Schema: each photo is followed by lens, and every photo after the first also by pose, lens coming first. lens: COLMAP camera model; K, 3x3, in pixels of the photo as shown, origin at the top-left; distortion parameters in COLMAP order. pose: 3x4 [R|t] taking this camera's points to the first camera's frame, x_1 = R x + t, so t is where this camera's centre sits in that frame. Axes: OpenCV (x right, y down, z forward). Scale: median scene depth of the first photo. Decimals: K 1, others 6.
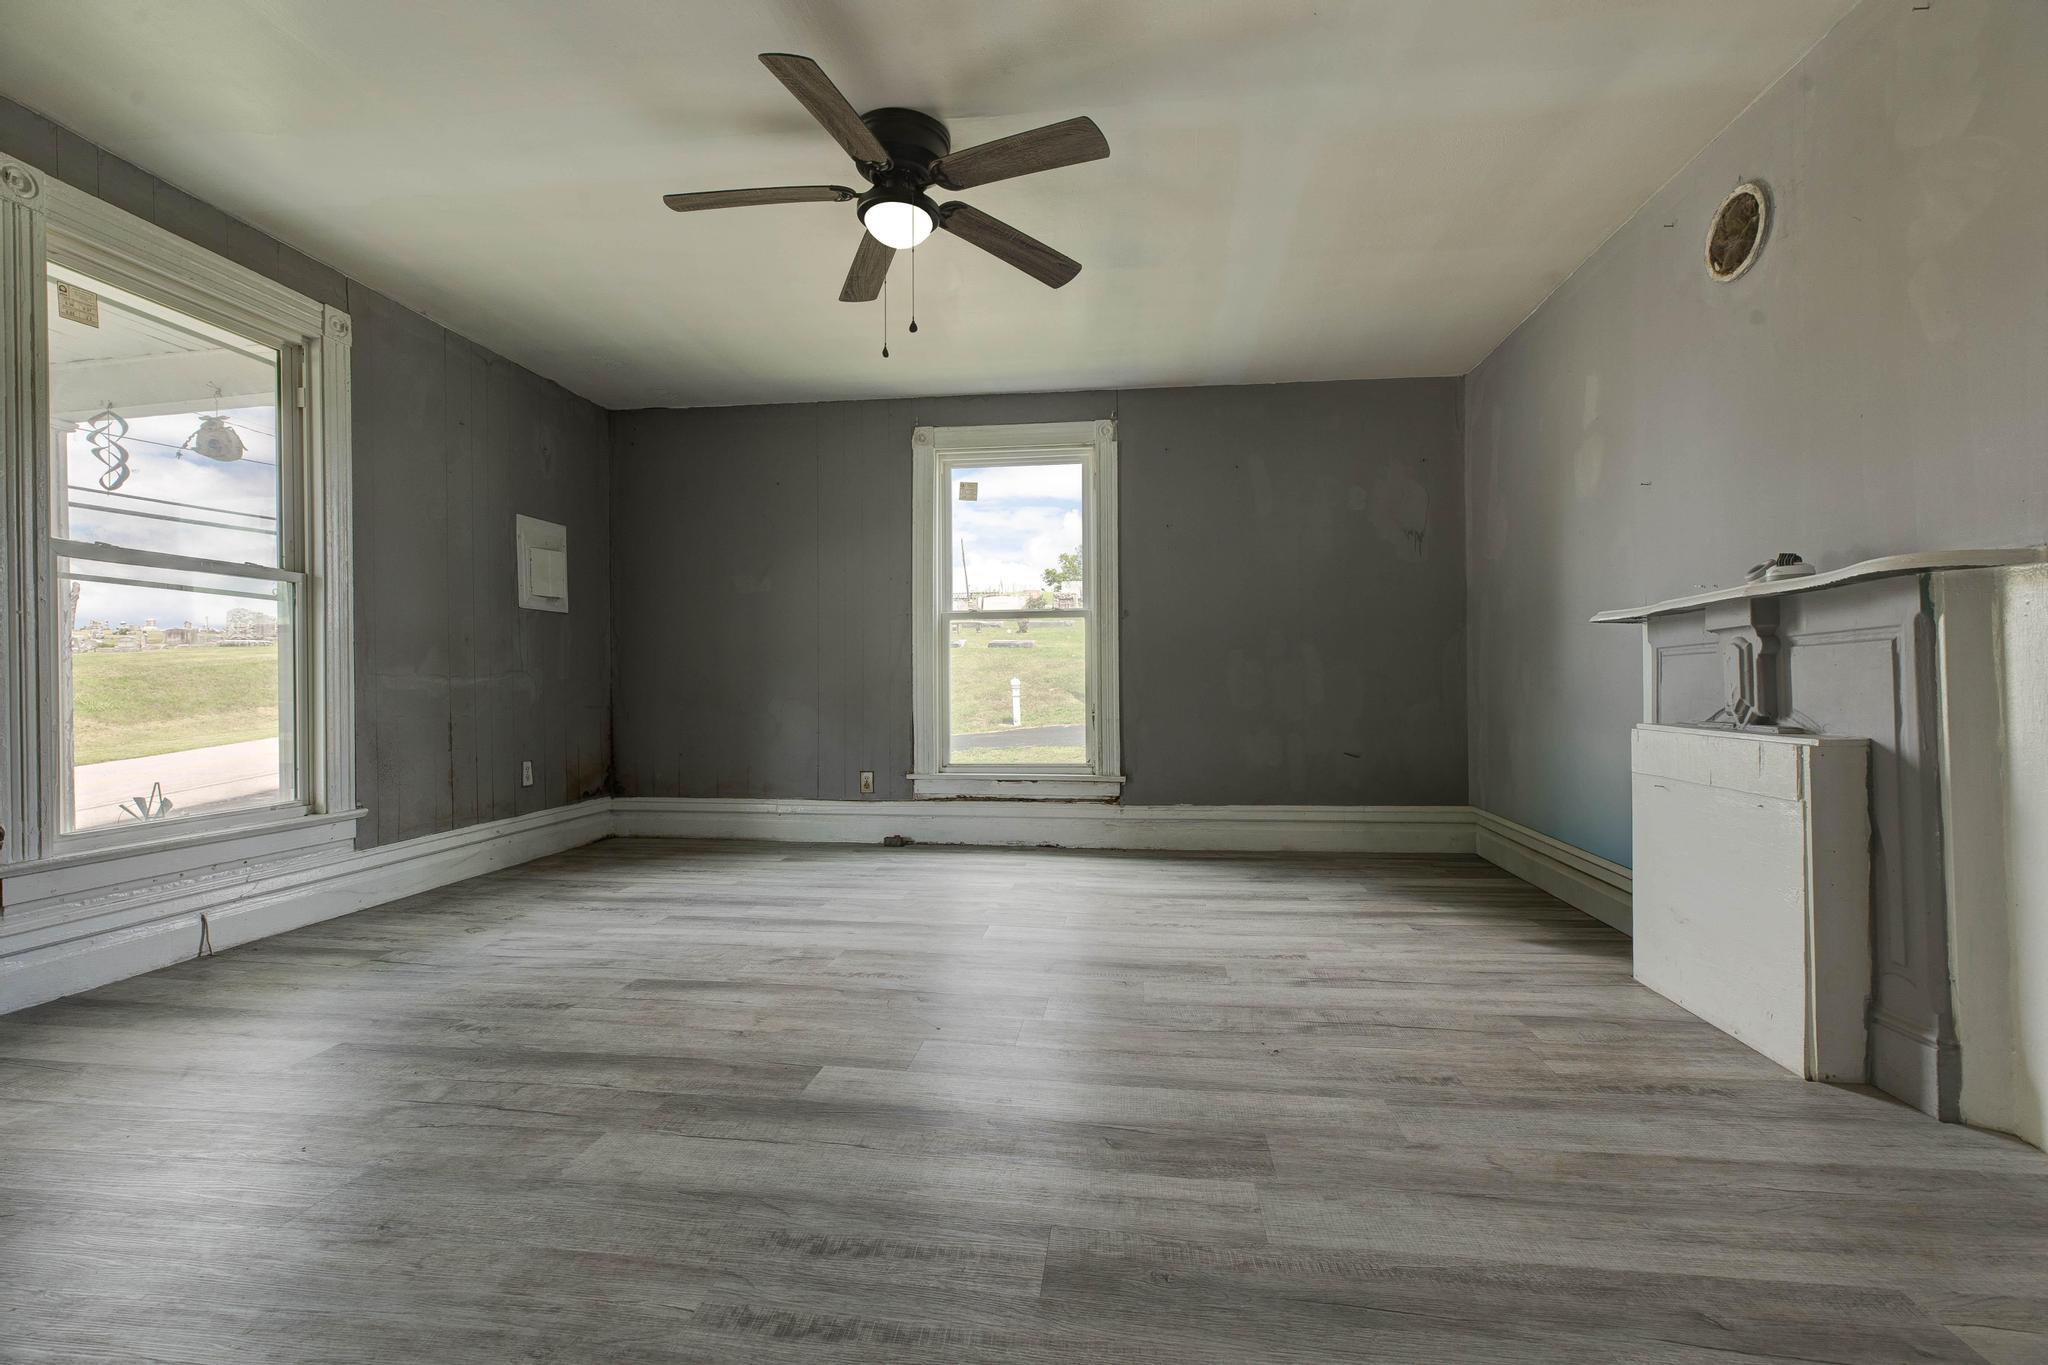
lens RADIAL K [[925.4, 0, 1016.0], [0, 925.4, 682.2], [0, 0, 1]] dist [0.008199, -0.000692]
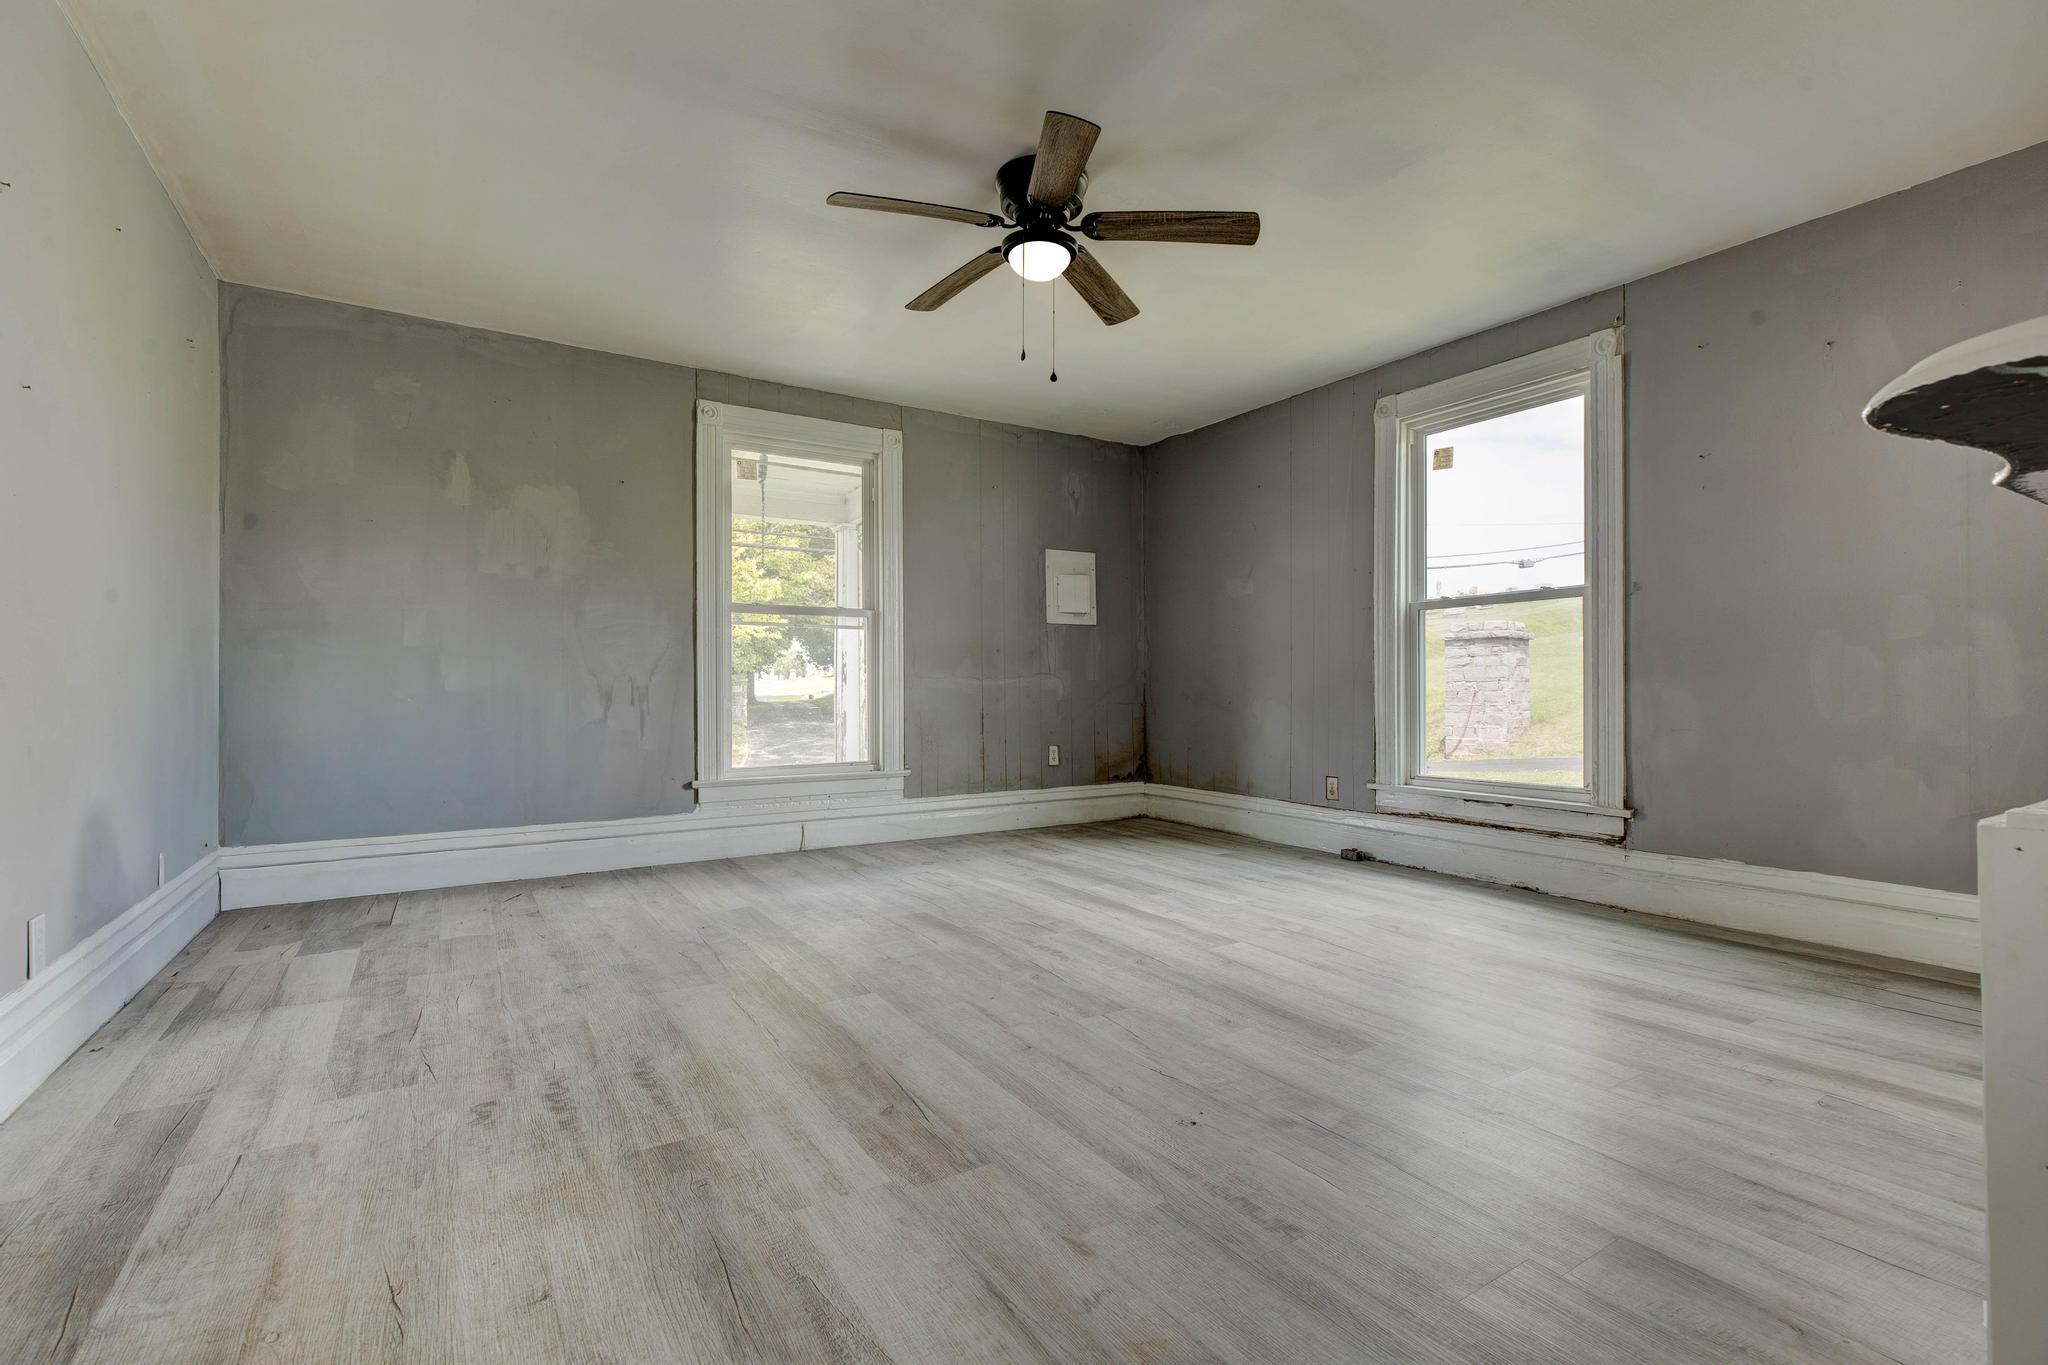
lens RADIAL K [[925.4, 0, 1016.0], [0, 925.4, 682.2], [0, 0, 1]] dist [0.008199, -0.000692]
pose [[0.631714, -0.001812, -0.775199, 0.411977], [0.001035, 0.999998, -0.001493, 0.001366], [0.775201, 0.000141, 0.631715, 0.174366]]
